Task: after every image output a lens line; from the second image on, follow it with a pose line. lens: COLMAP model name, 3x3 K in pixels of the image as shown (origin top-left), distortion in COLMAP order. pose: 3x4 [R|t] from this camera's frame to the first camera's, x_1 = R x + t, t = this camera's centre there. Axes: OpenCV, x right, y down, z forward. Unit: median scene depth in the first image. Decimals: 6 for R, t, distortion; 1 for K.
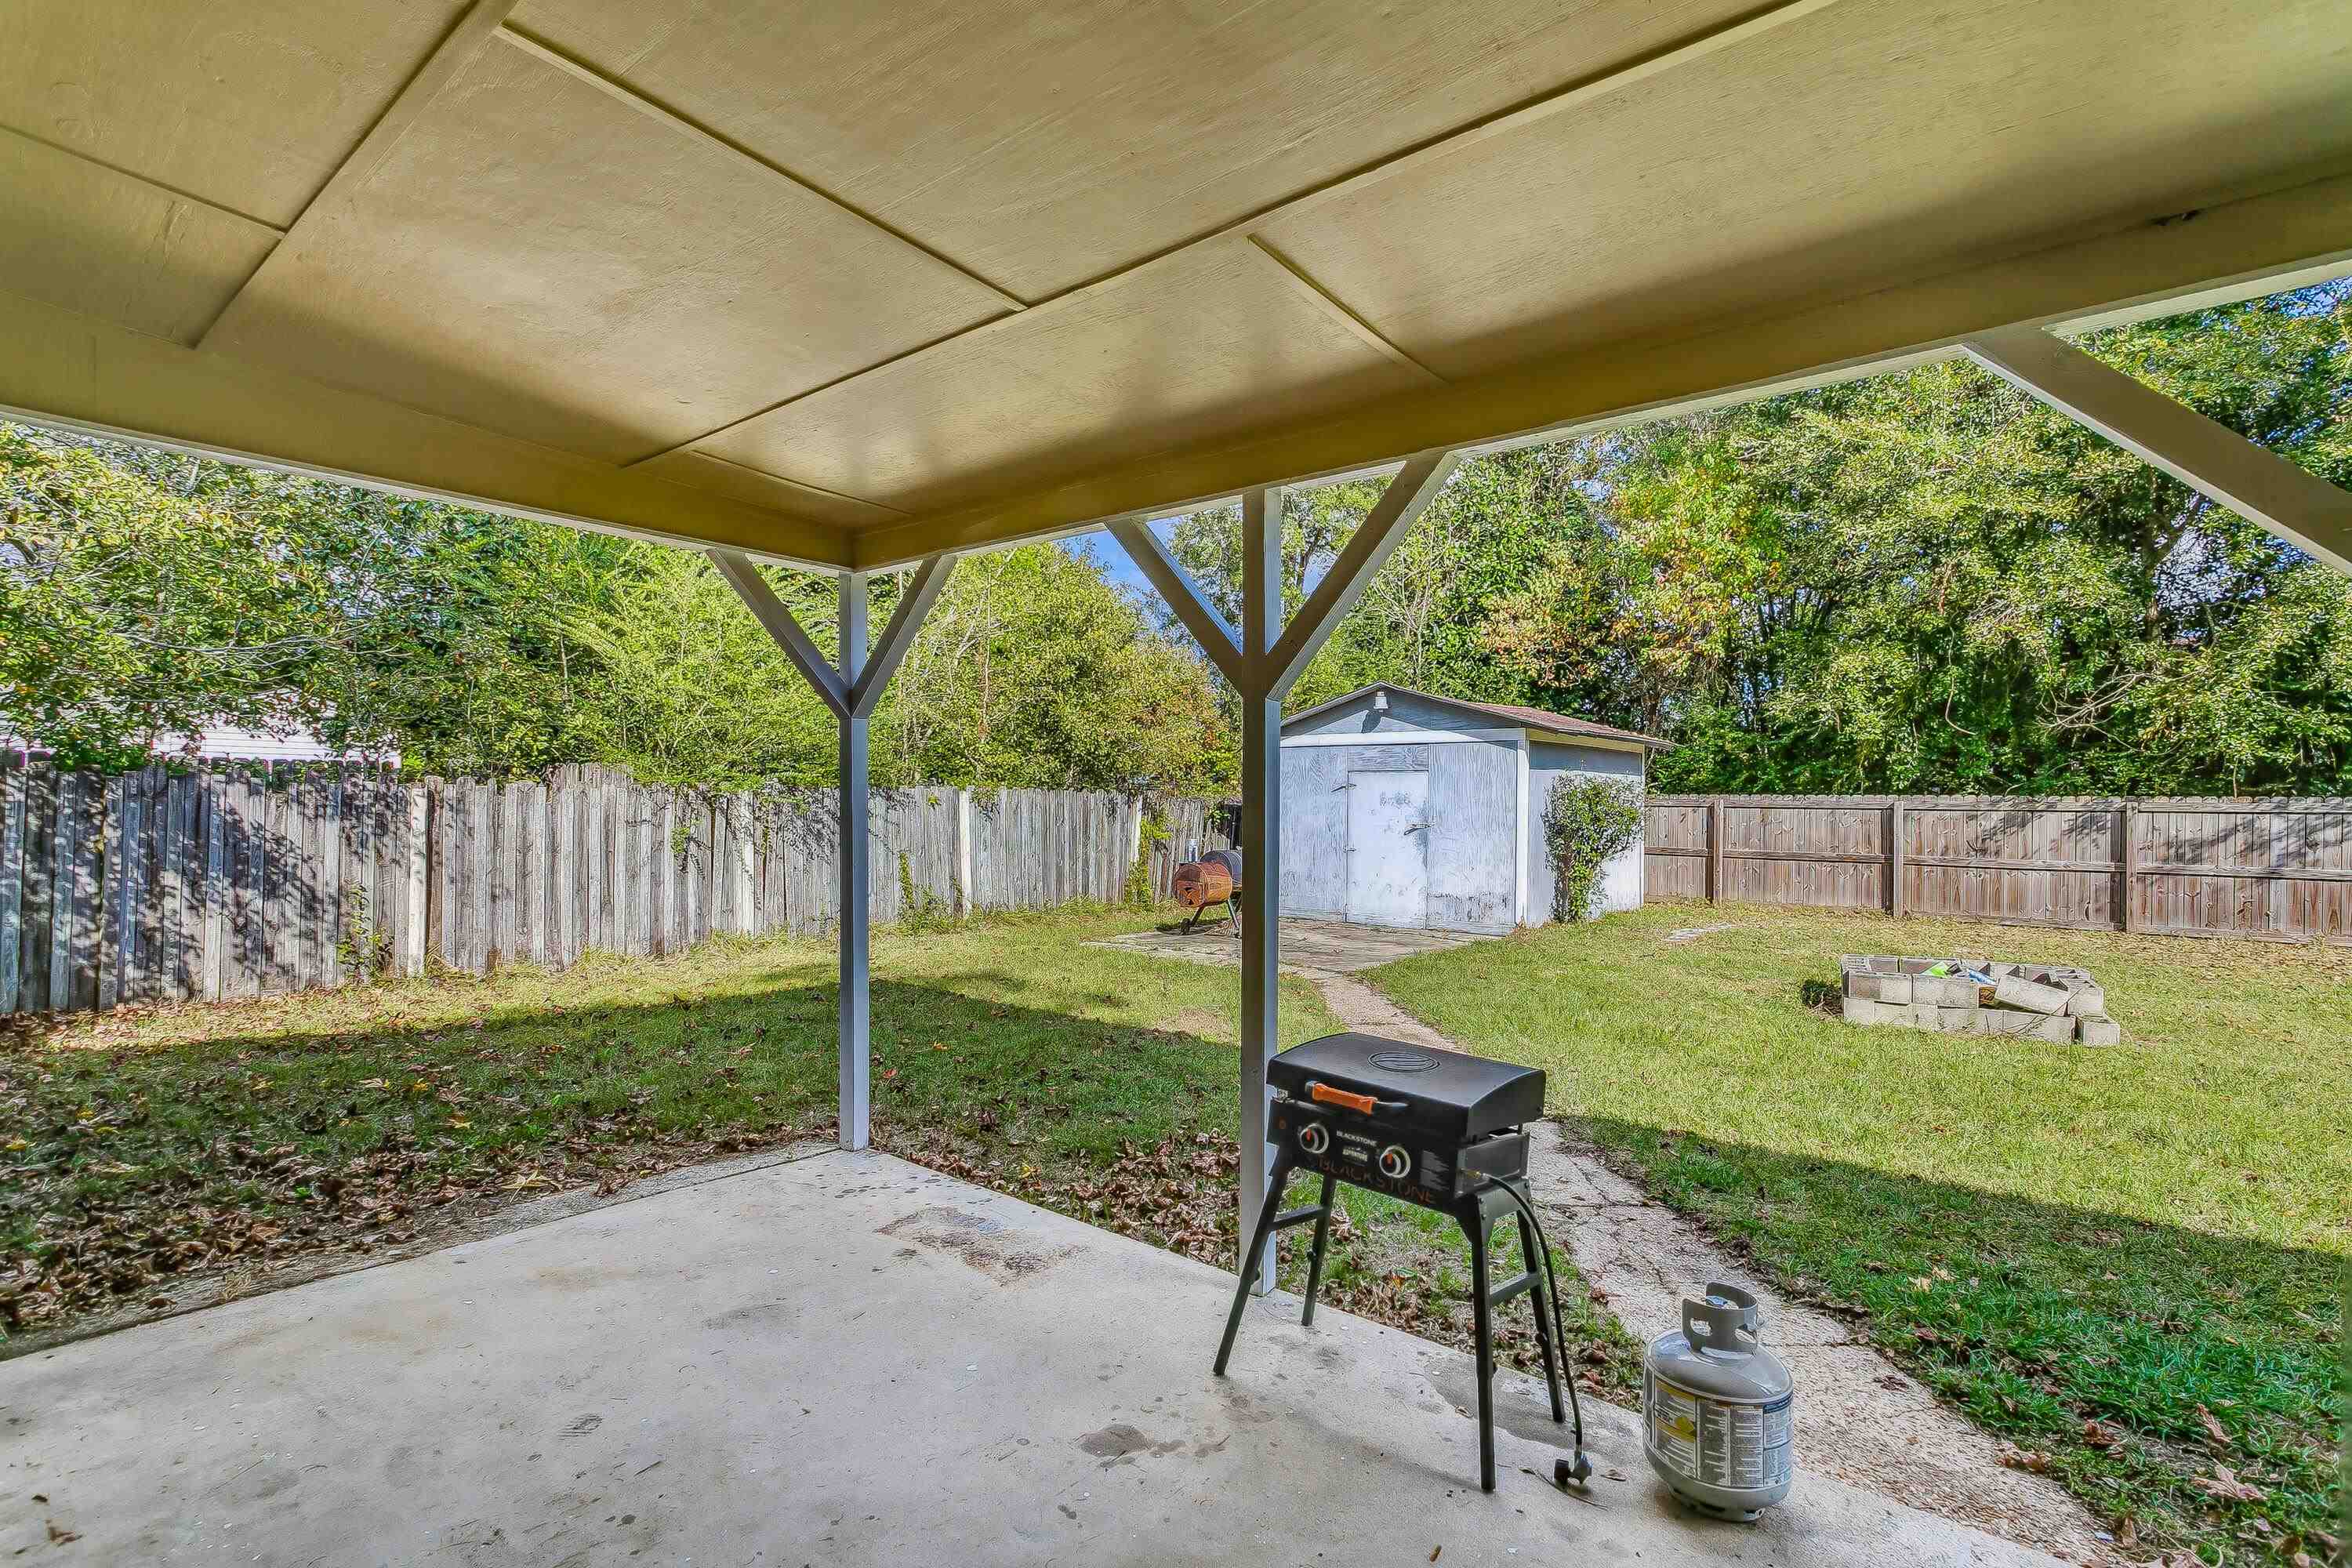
lens RADIAL K [[1181.5, 0, 1147.6], [0, 1181.5, 789.8], [0, 0, 1]] dist [0.001369, 0.000477]
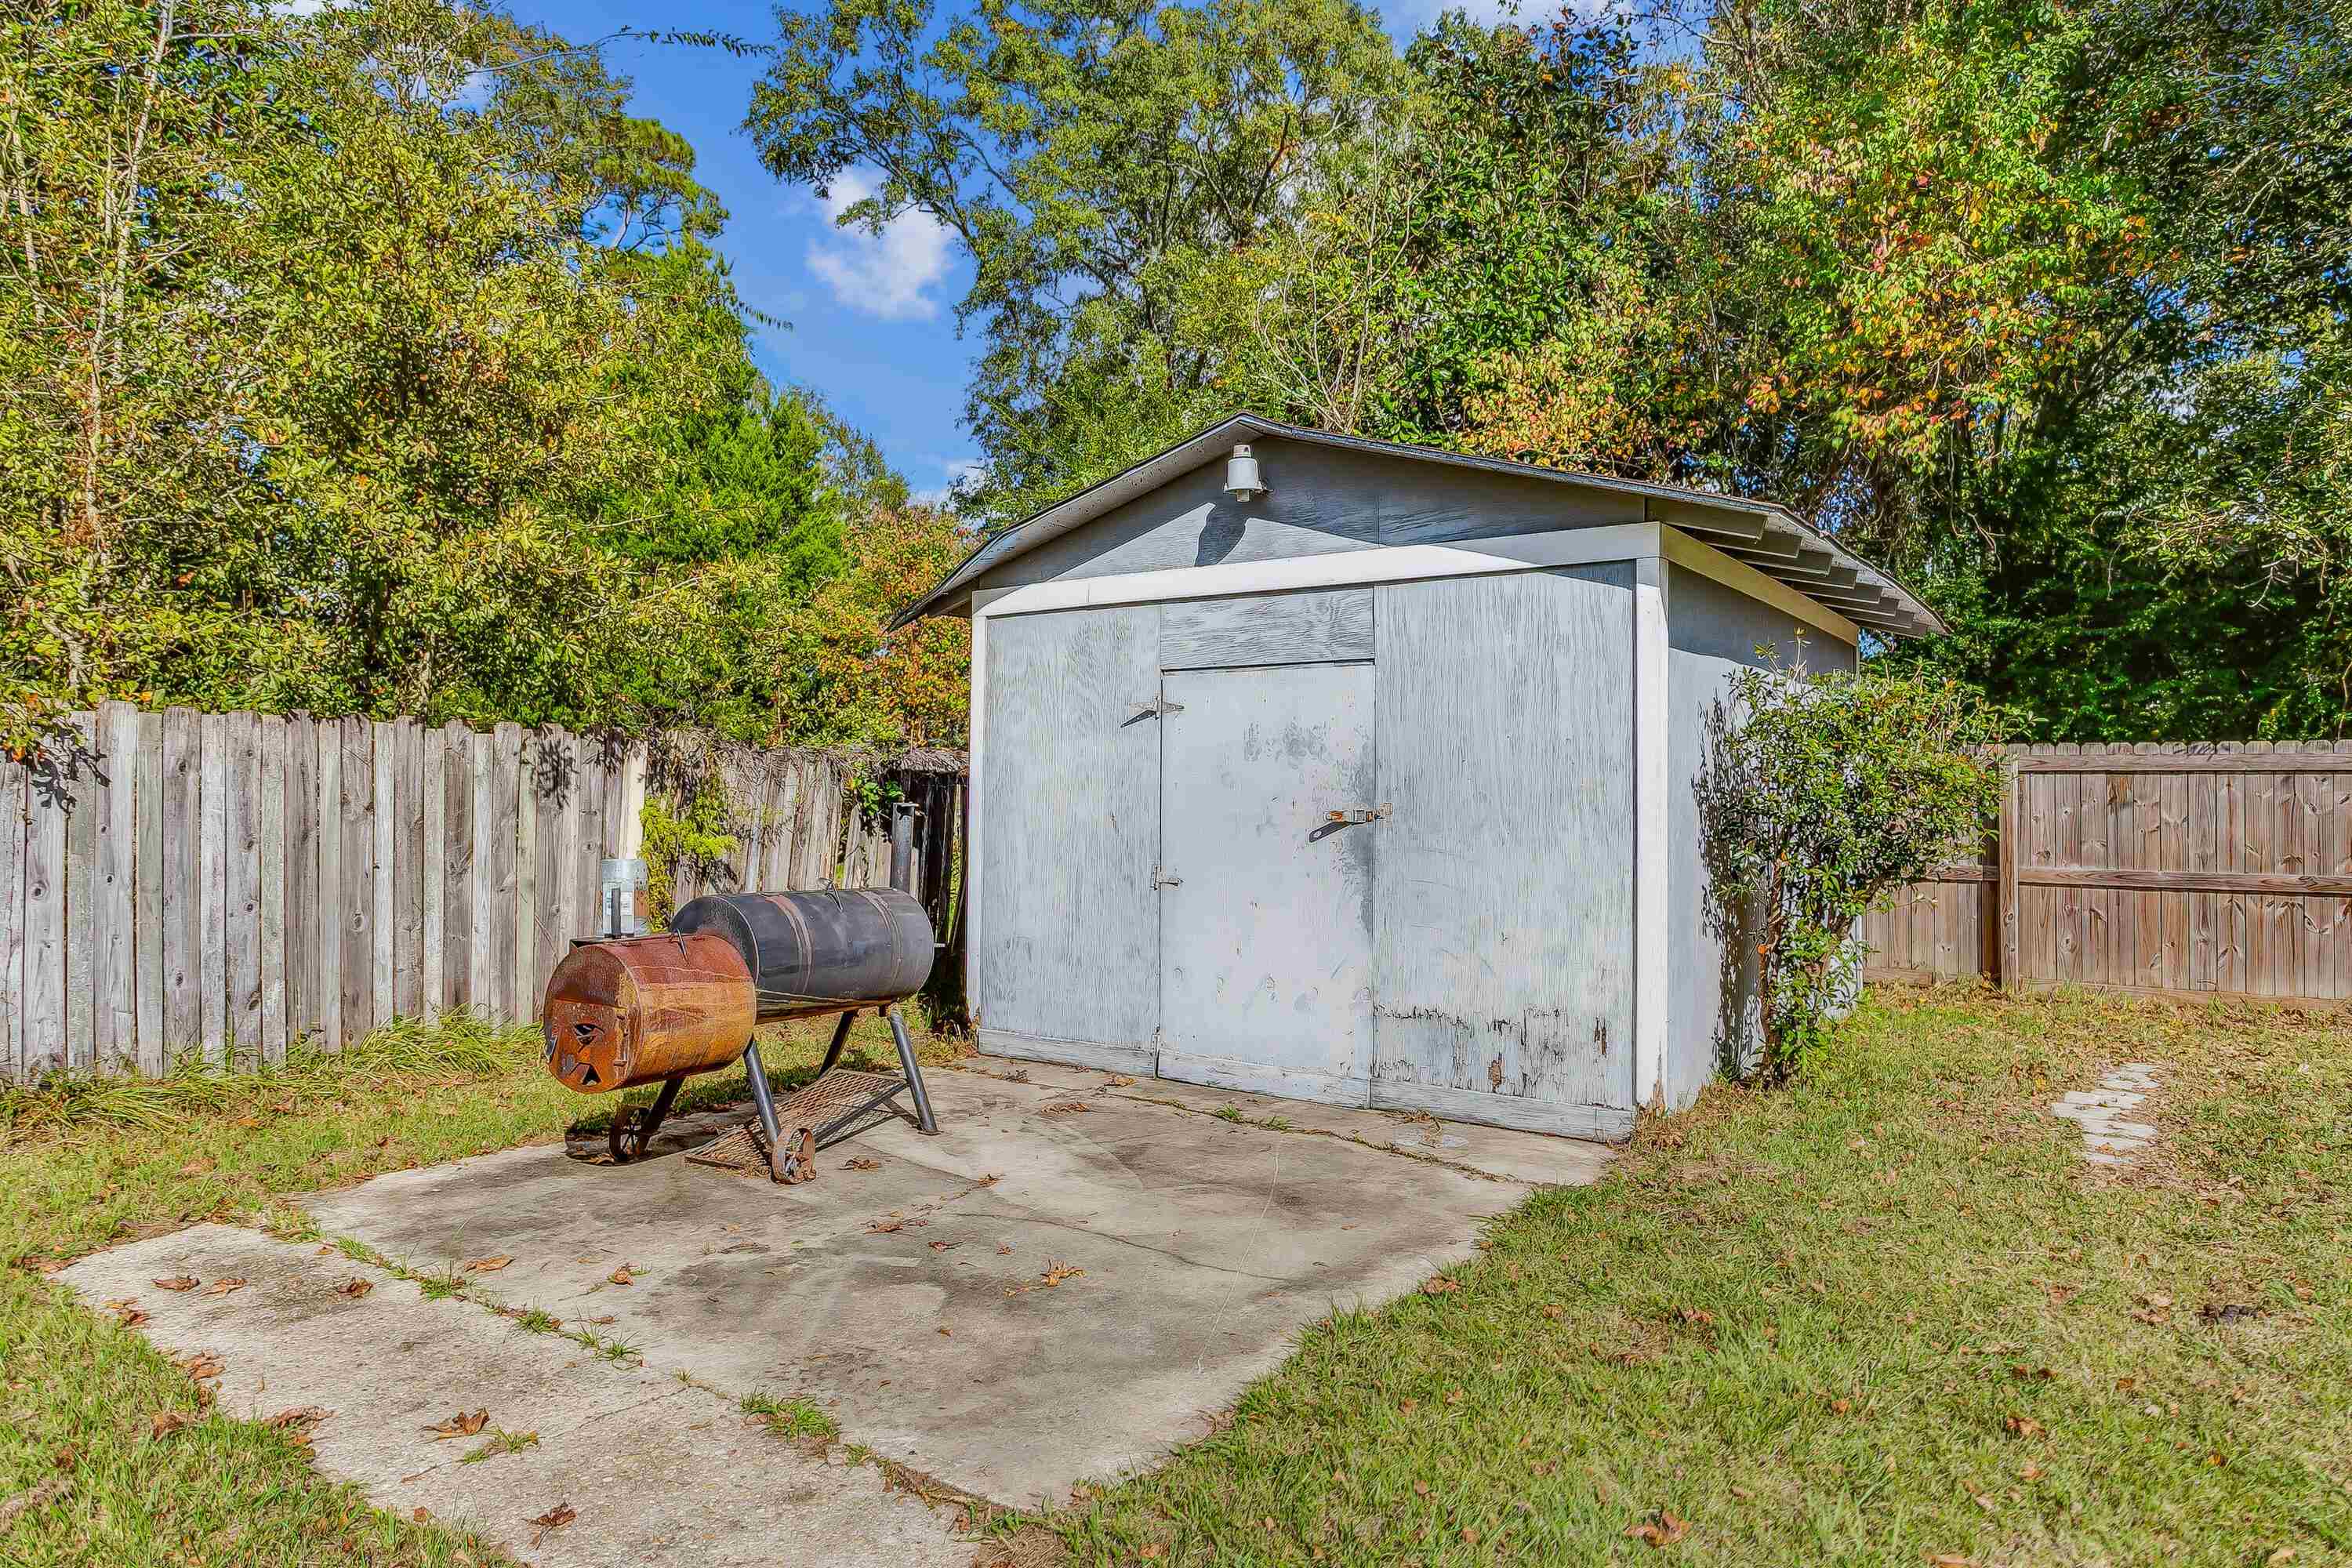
lens RADIAL K [[1485.6, 0, 1176.0], [0, 1485.6, 784.0], [0, 0, 1]] dist [-0.000811, -0.000299]
pose [[0.993726, -0.002245, 0.111820, 0.125876], [0.001631, 0.999983, 0.005577, 0.018081], [-0.111830, -0.005359, 0.993713, 0.553064]]
